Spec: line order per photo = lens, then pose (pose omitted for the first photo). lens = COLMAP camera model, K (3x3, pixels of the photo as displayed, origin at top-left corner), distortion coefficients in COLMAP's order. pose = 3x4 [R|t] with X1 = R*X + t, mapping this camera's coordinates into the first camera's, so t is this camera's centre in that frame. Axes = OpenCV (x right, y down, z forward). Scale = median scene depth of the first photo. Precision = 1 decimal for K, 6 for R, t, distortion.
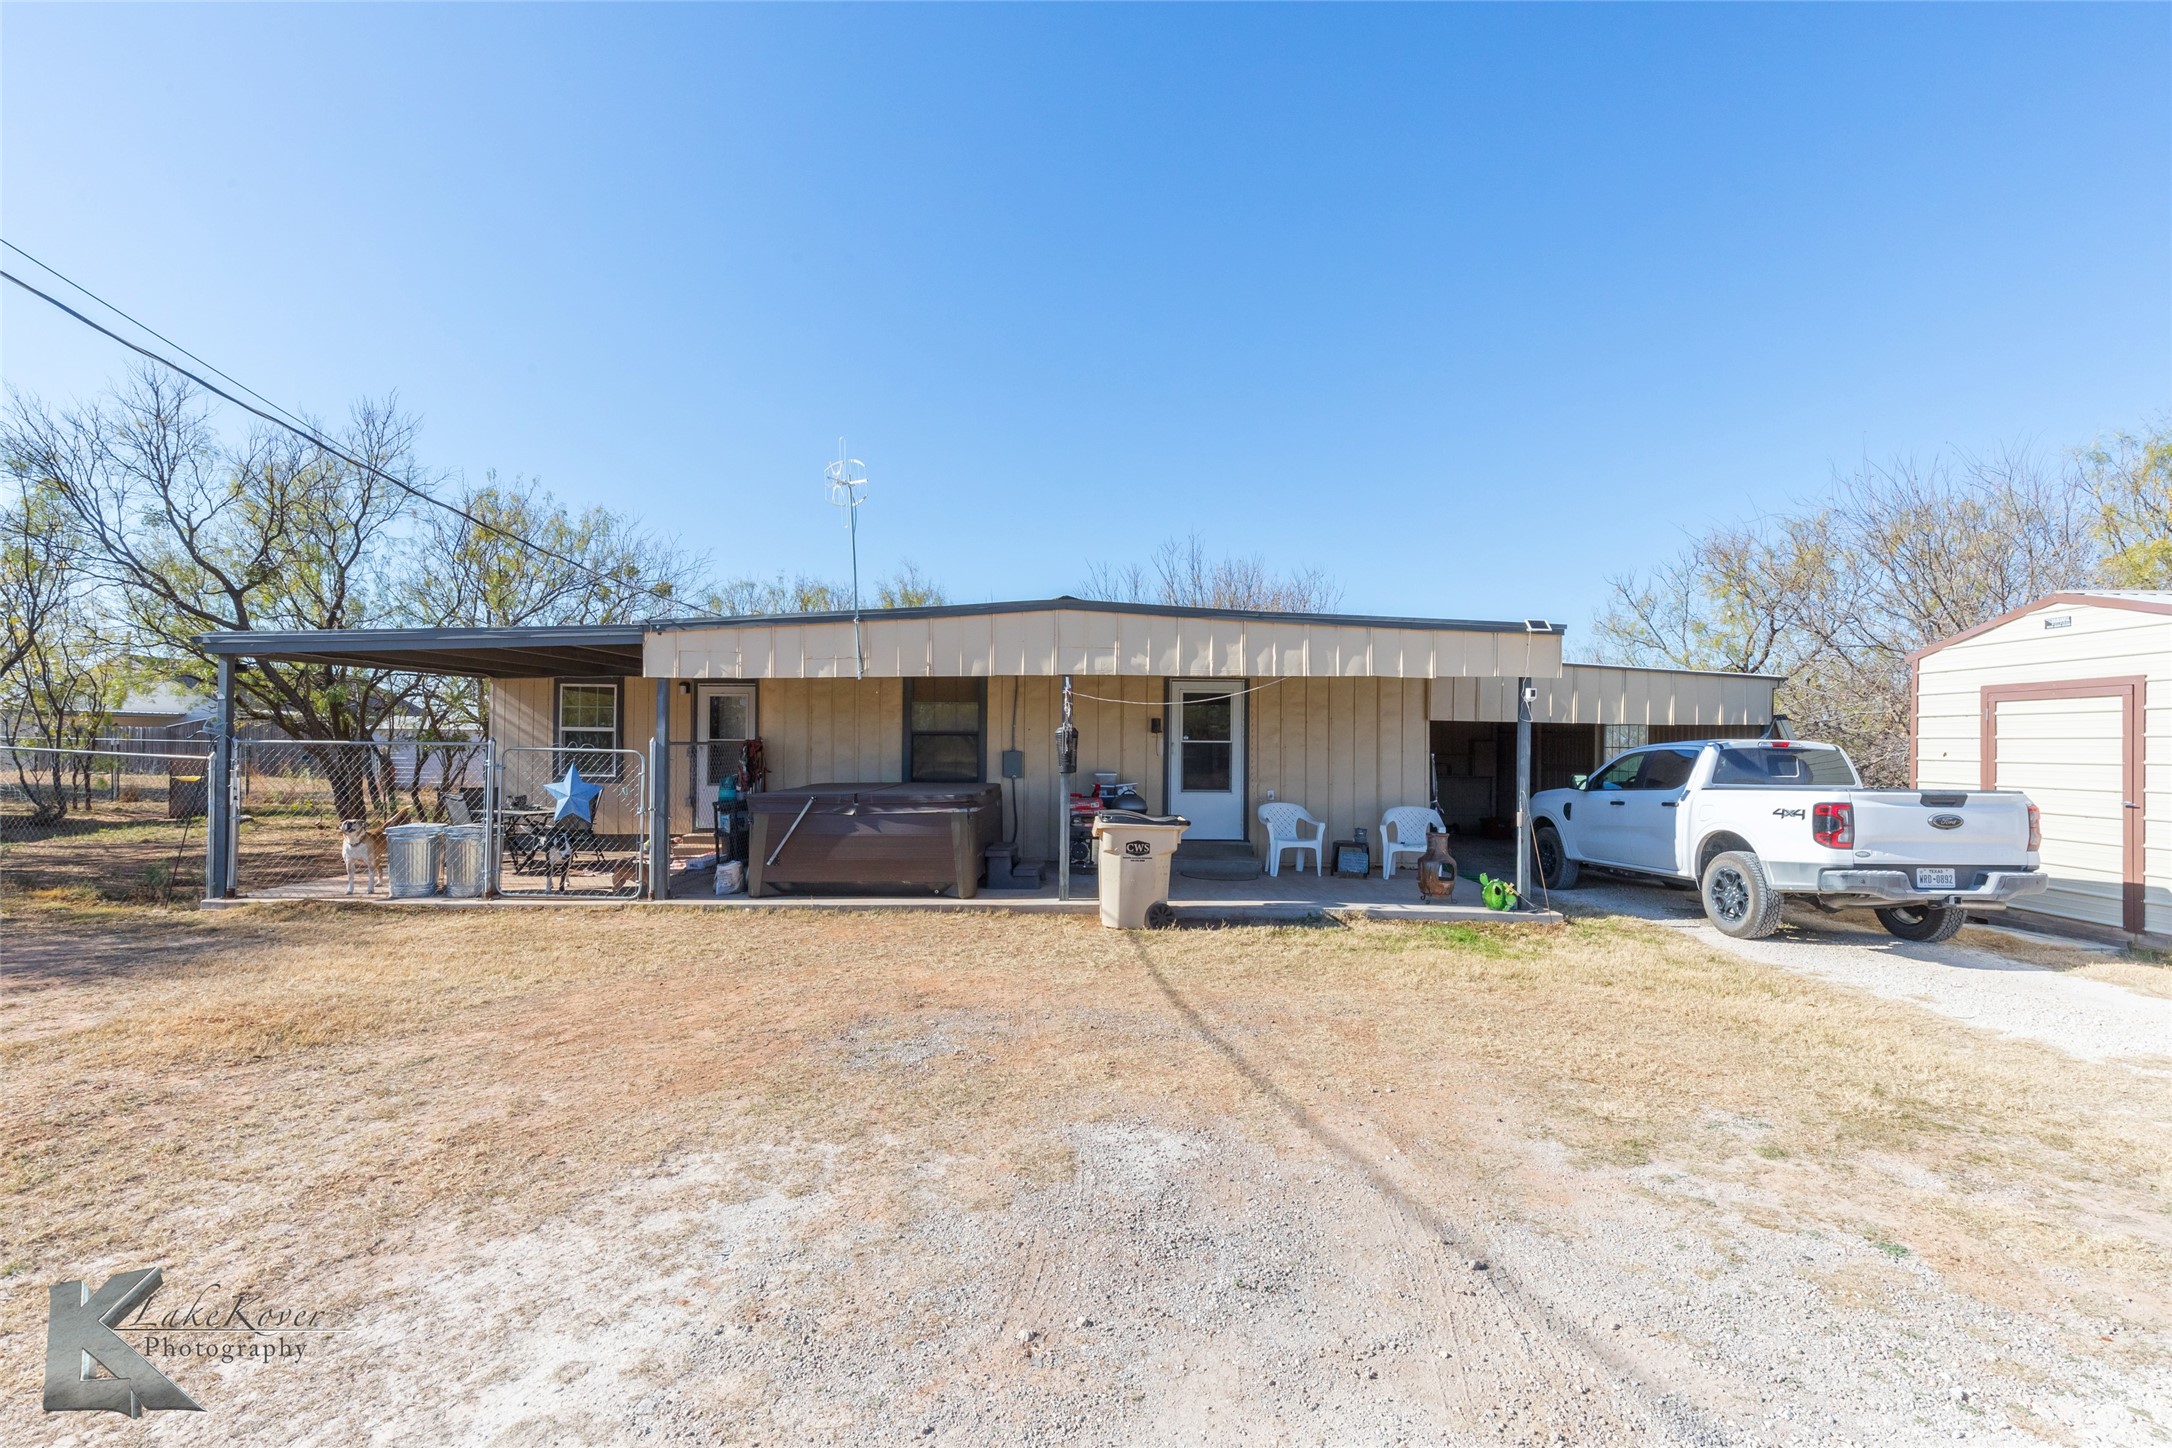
lens RADIAL K [[987.3, 0, 1086.7], [0, 987.3, 738.7], [0, 0, 1]] dist [0.010637, -0.005800]
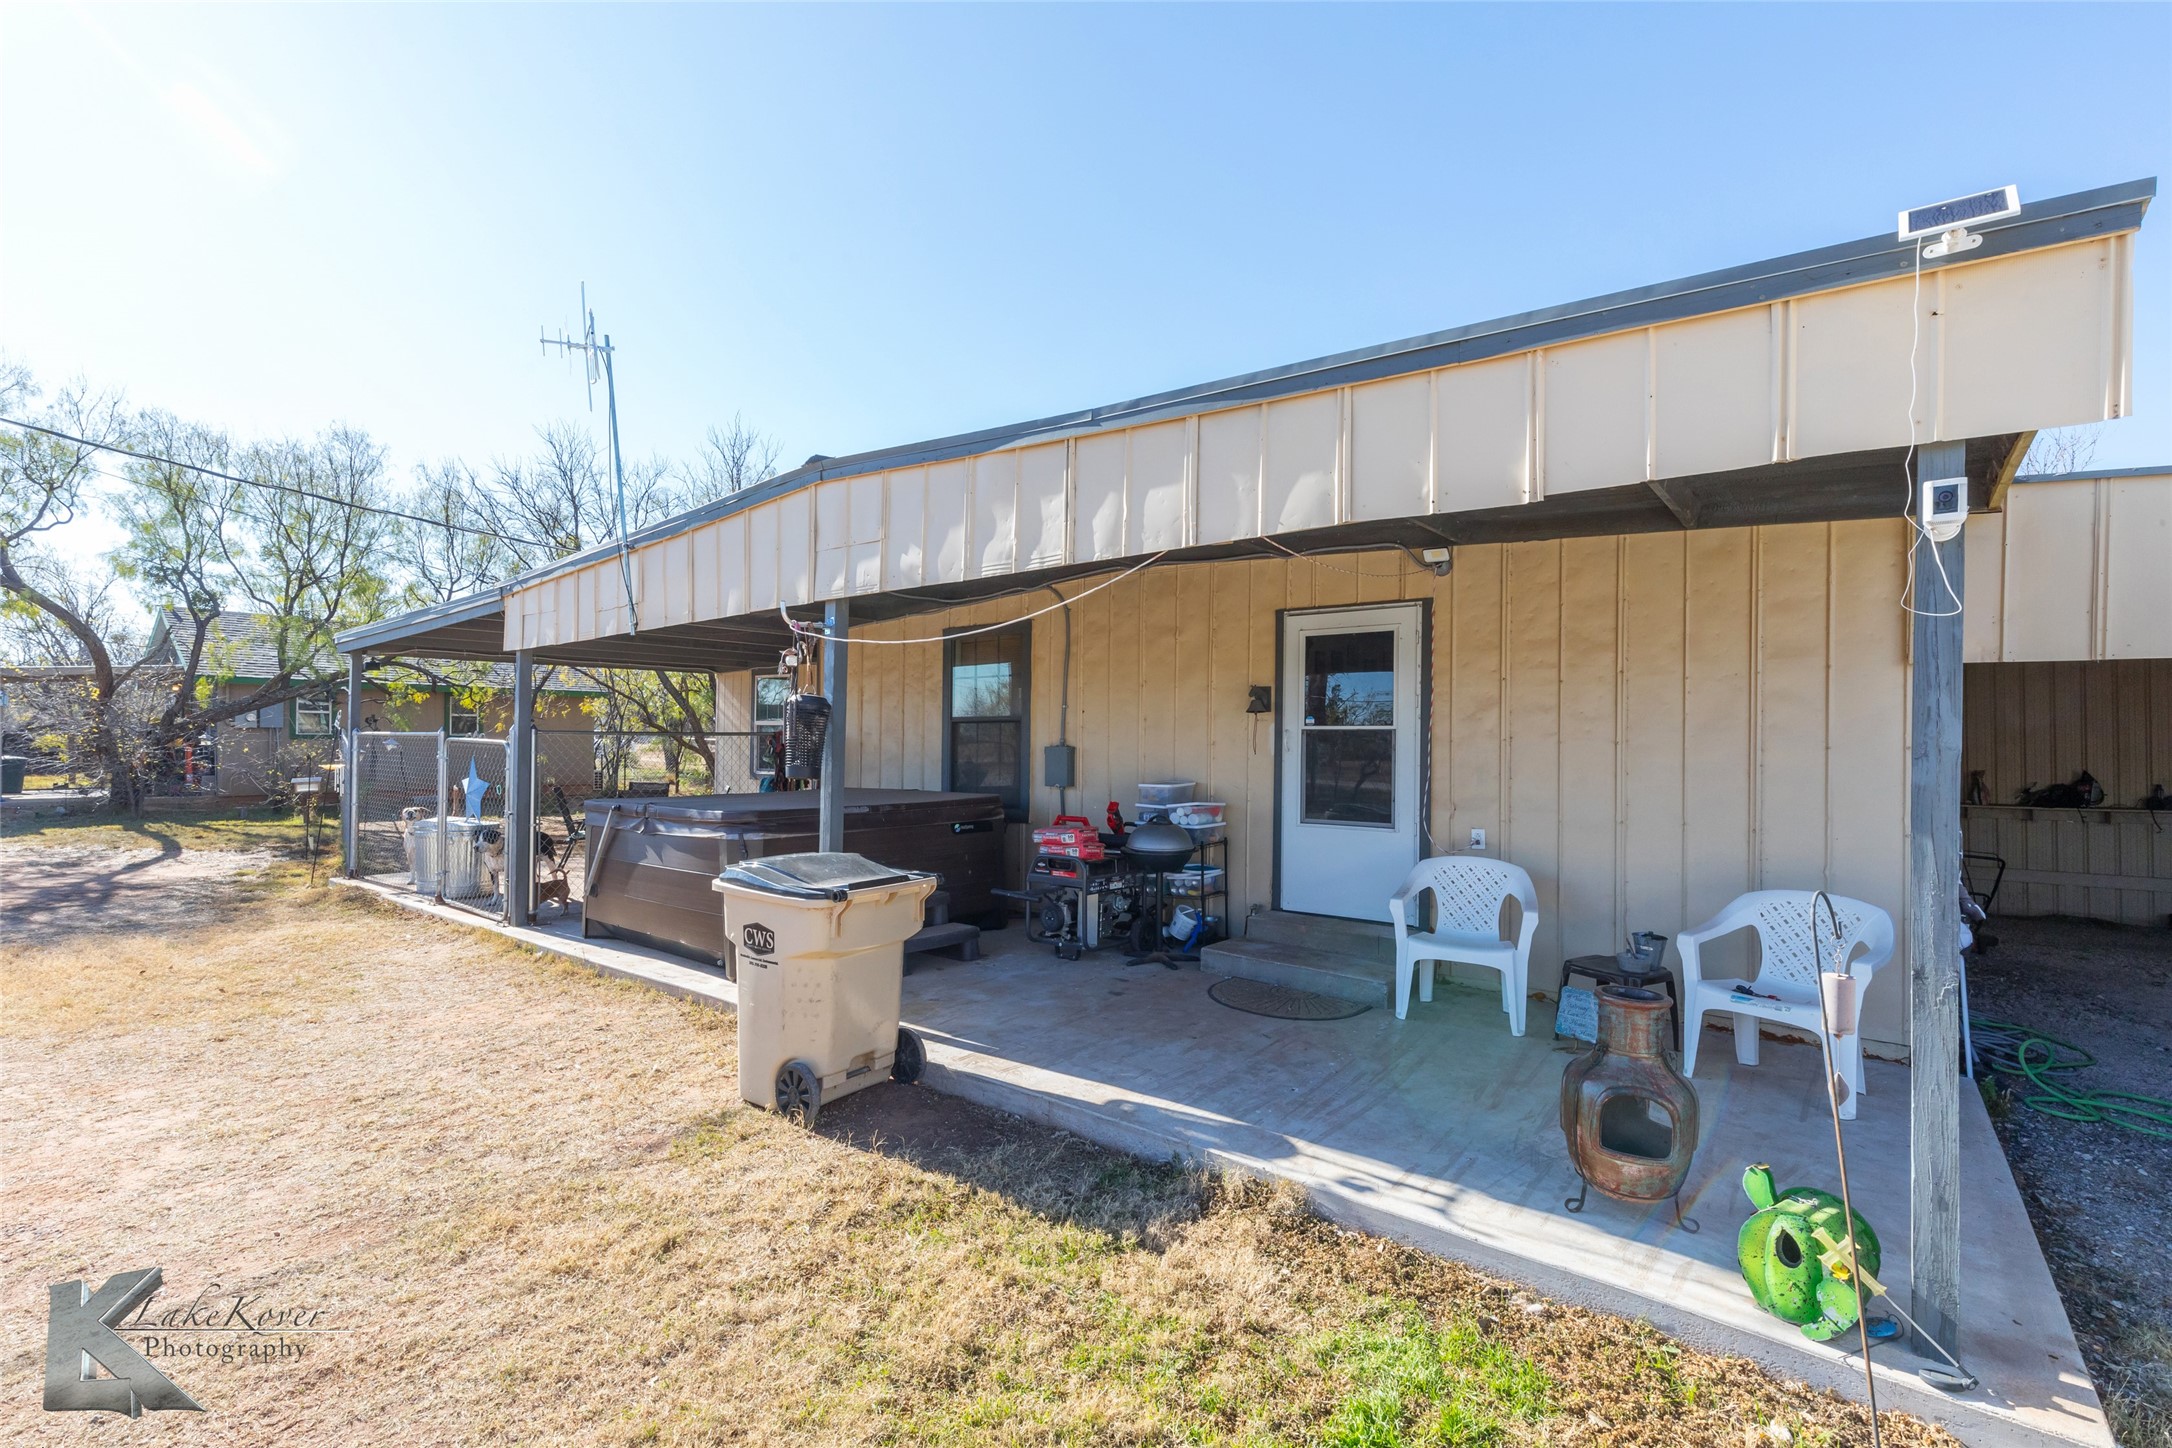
lens RADIAL K [[987.3, 0, 1079.3], [0, 987.3, 730.6], [0, 0, 1]] dist [0.010637, -0.005800]
pose [[0.780883, -0.007460, -0.624633, 0.423639], [-0.000222, 0.999925, -0.012220, 0.013631], [0.624677, 0.009681, 0.780823, 0.645401]]
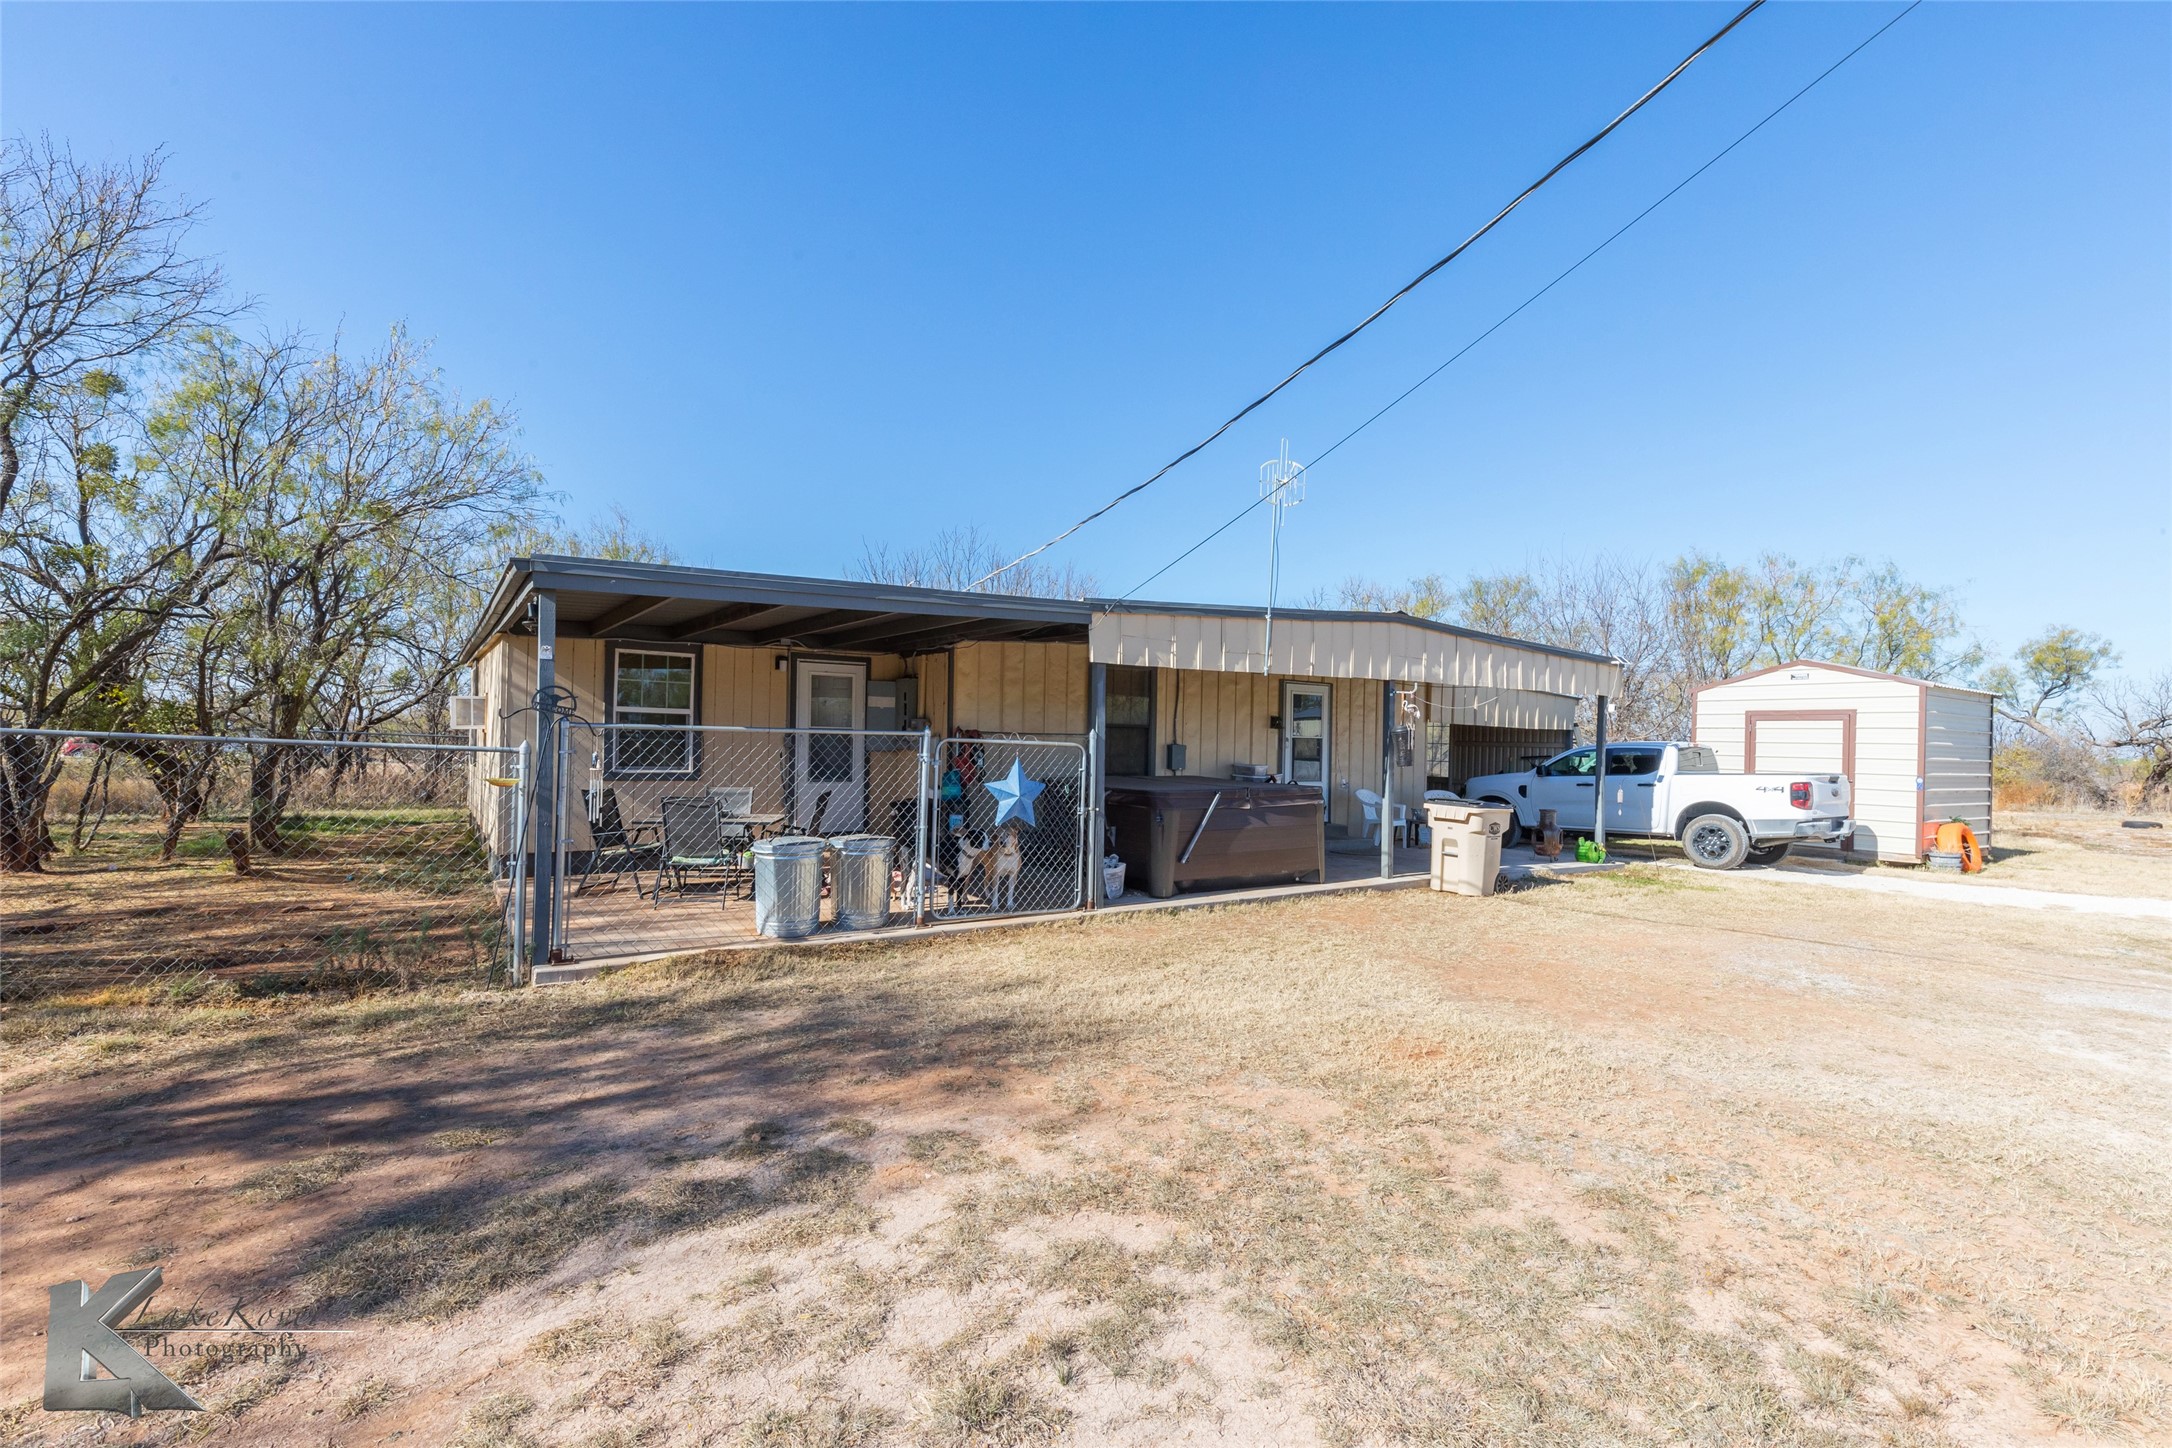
lens RADIAL K [[987.3, 0, 1082.4], [0, 987.3, 726.0], [0, 0, 1]] dist [0.010637, -0.005800]
pose [[0.822107, 0.017622, 0.569060, -0.941943], [-0.017728, 0.999829, -0.005350, 0.000887], [-0.569057, -0.005690, 0.822278, 0.263112]]
